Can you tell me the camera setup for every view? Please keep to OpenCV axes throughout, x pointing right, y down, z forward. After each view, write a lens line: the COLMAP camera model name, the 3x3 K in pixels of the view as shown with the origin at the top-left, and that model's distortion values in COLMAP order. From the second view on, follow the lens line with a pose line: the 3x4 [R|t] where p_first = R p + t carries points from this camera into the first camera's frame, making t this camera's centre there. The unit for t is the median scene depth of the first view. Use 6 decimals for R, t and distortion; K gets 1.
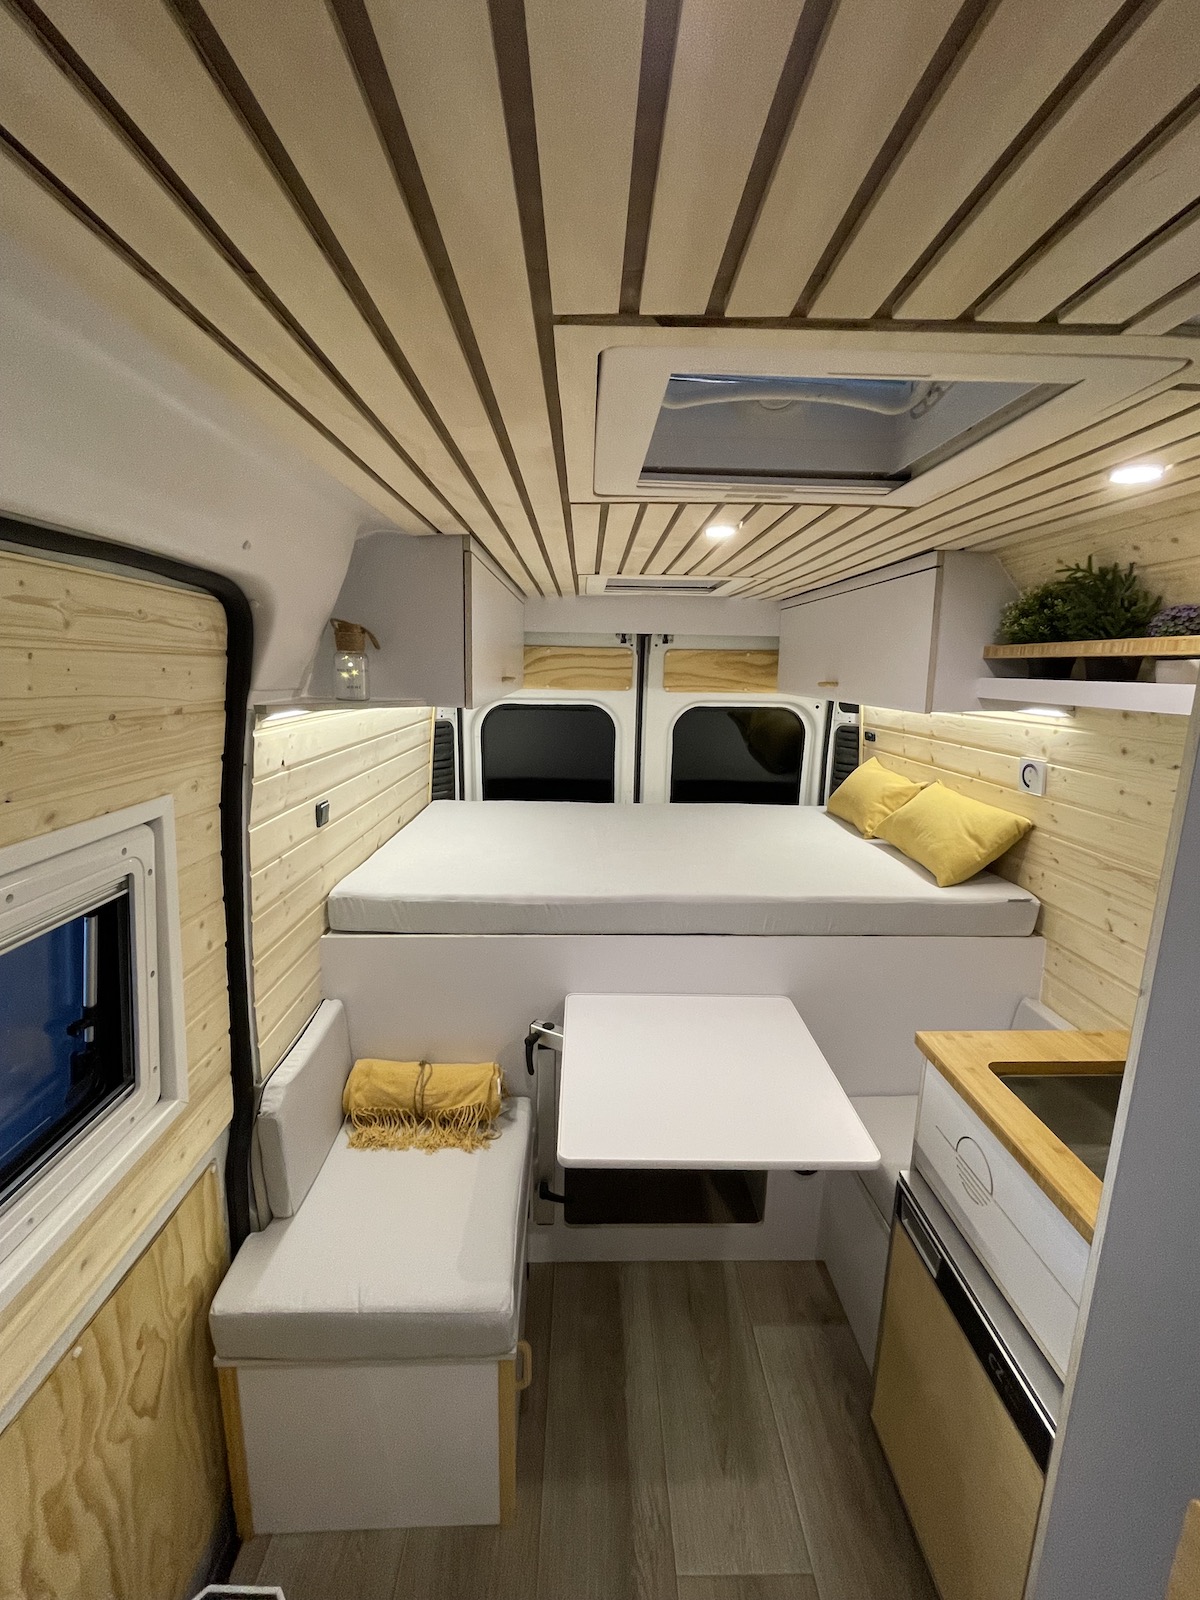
lens RADIAL K [[669.0, 0, 602.3], [0, 669.0, 801.4], [0, 0, 1]] dist [-0.003583, -0.000410]
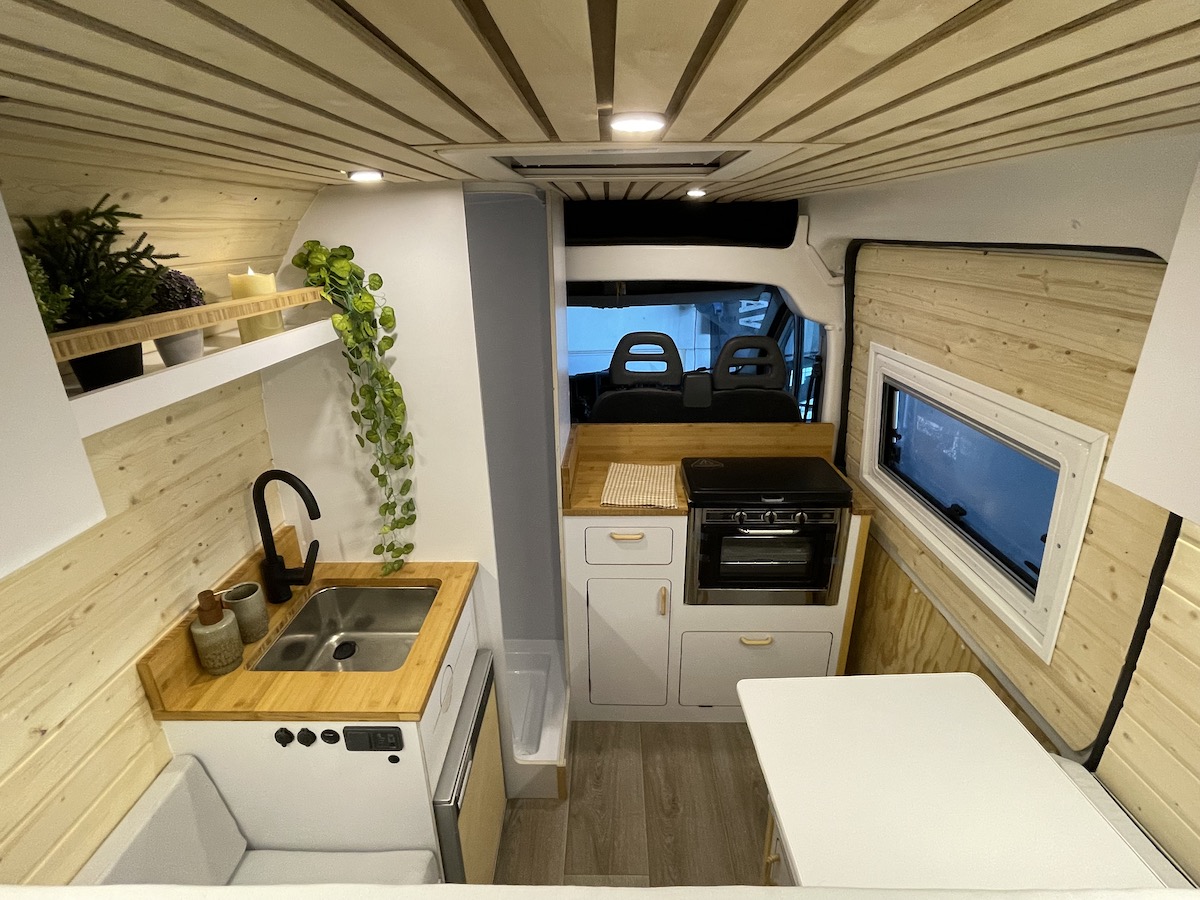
lens RADIAL K [[570.2, 0, 602.2], [0, 570.2, 447.2], [0, 0, 1]] dist [0.001222, -0.000167]
pose [[-0.999446, -0.013895, 0.030254, 0.143152], [0.004407, 0.845524, 0.533919, -0.334955], [-0.033000, 0.533756, -0.844994, 1.174937]]
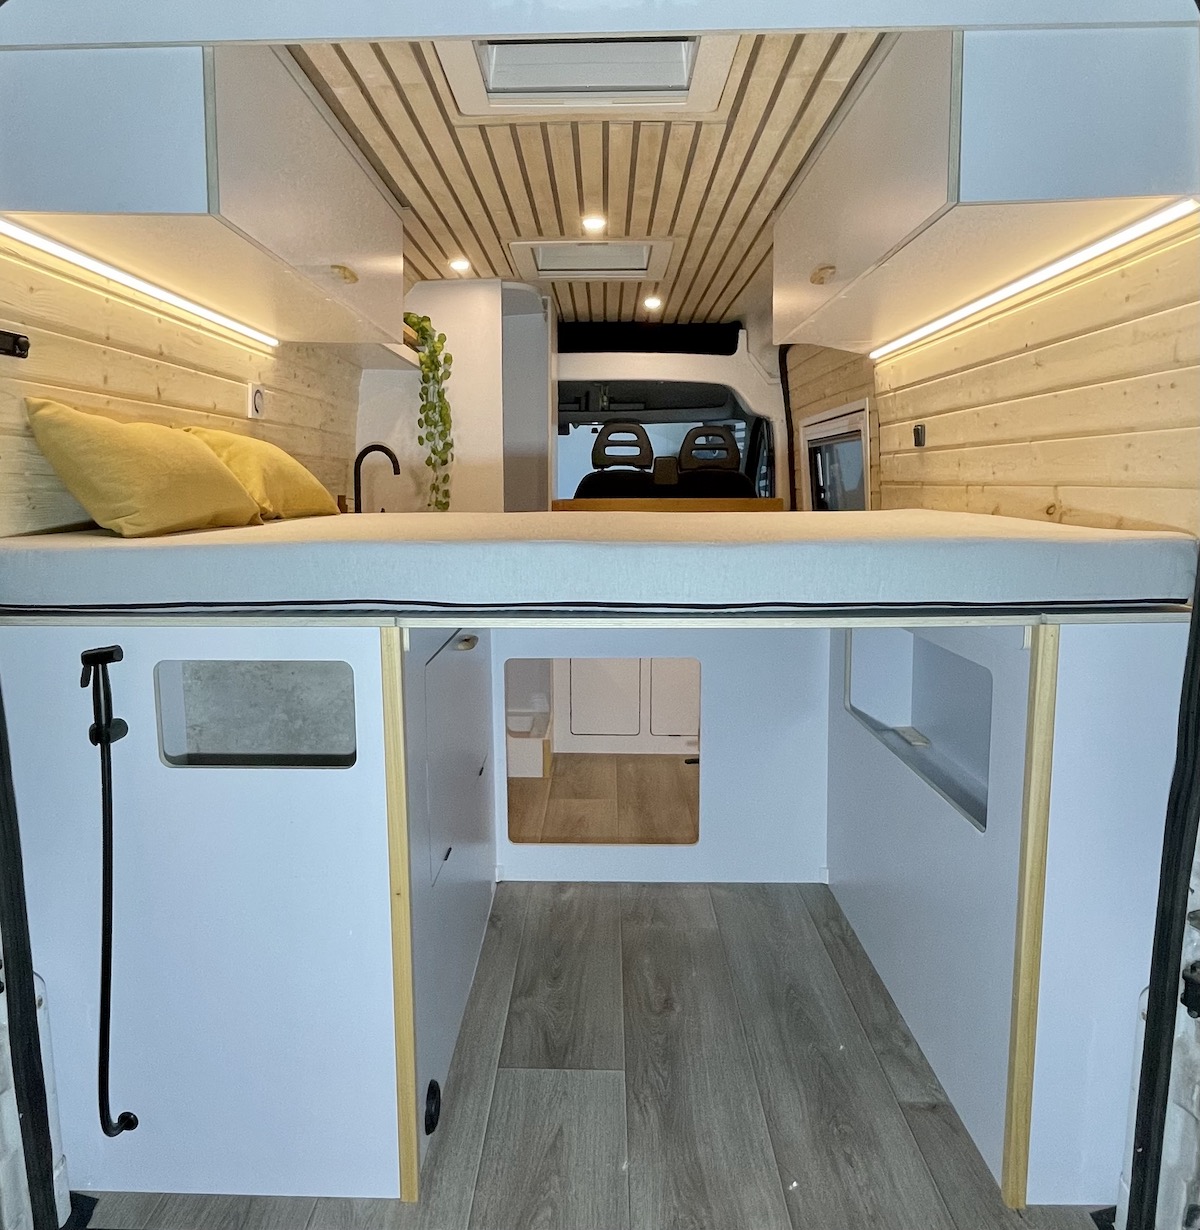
lens RADIAL K [[902.9, 0, 574.7], [0, 902.9, 593.7], [0, 0, 1]] dist [-0.002754, 0.117413]
pose [[-0.998303, -0.016660, 0.055799, 0.070319], [0.001913, 0.948304, 0.317359, -0.205846], [-0.058201, 0.316927, -0.946663, 2.448937]]
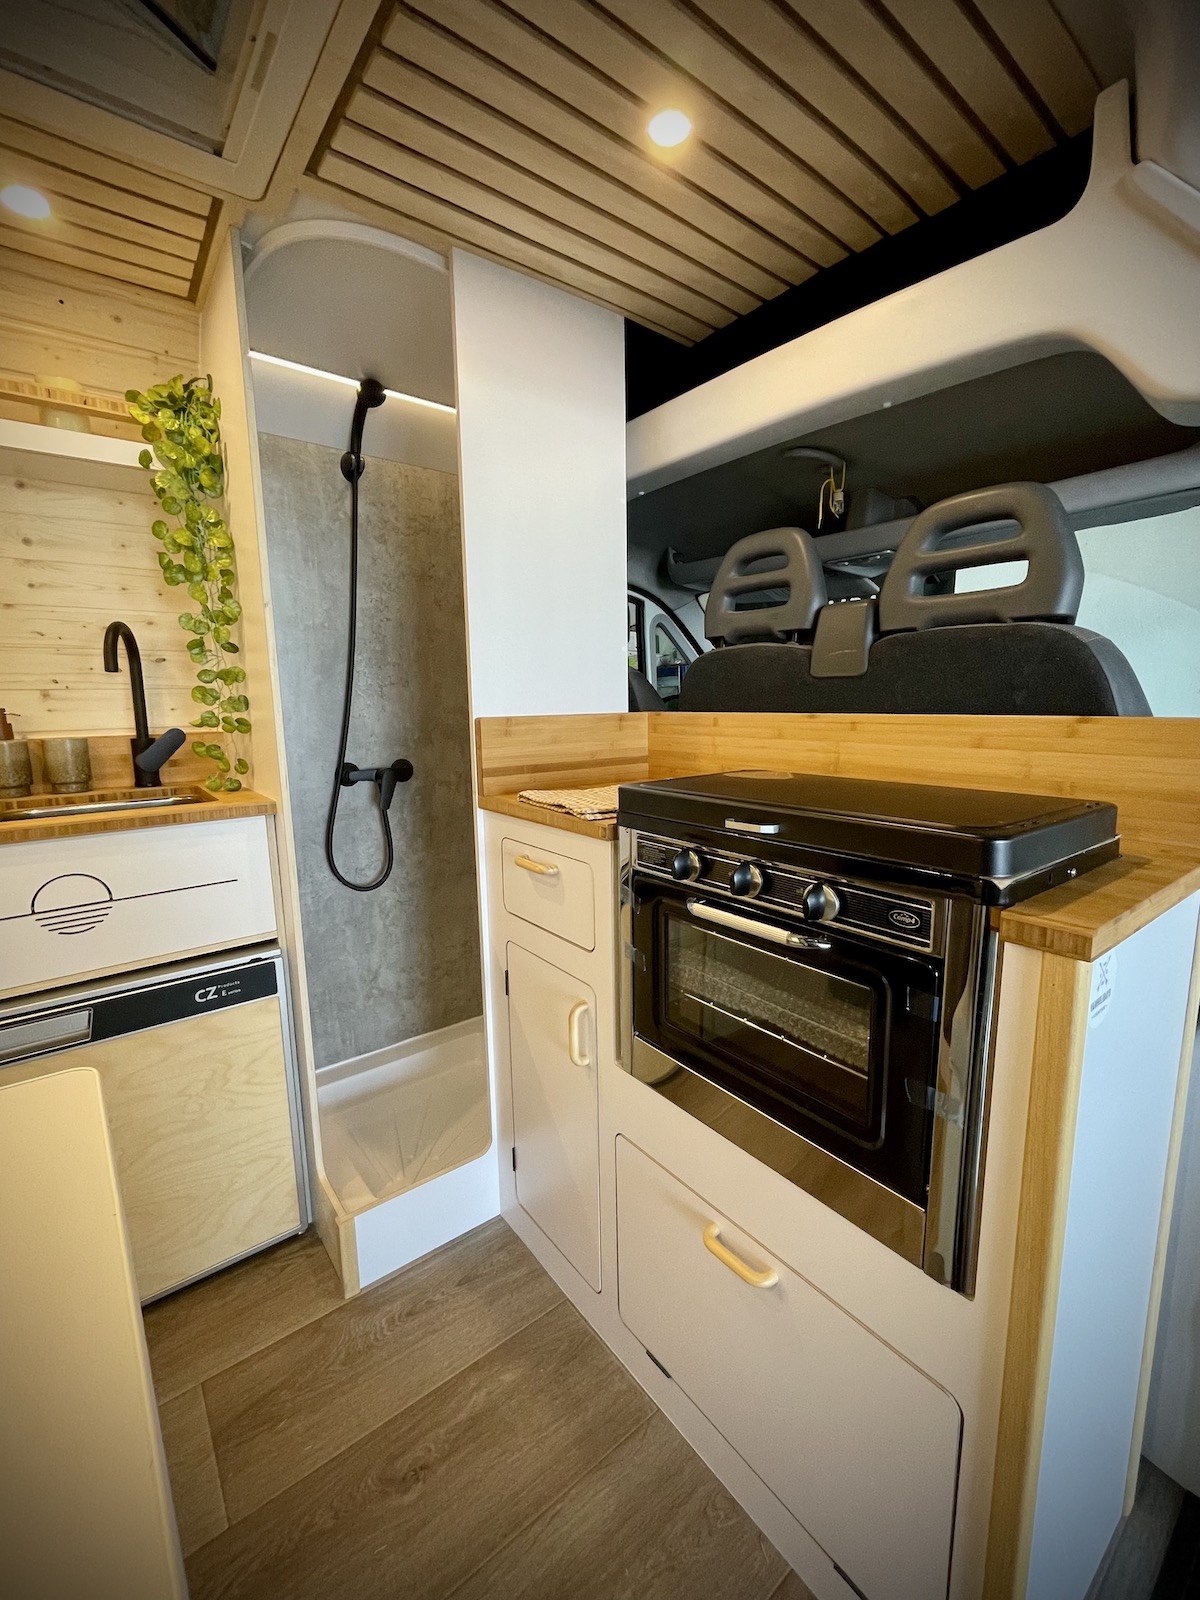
lens RADIAL K [[669.0, 0, 602.3], [0, 669.0, 801.4], [0, 0, 1]] dist [-0.003583, -0.000410]
pose [[-0.601658, -0.127930, 0.788443, -0.454044], [0.167371, 0.944986, 0.281050, 0.182490], [-0.781022, 0.301058, -0.547146, 0.605030]]
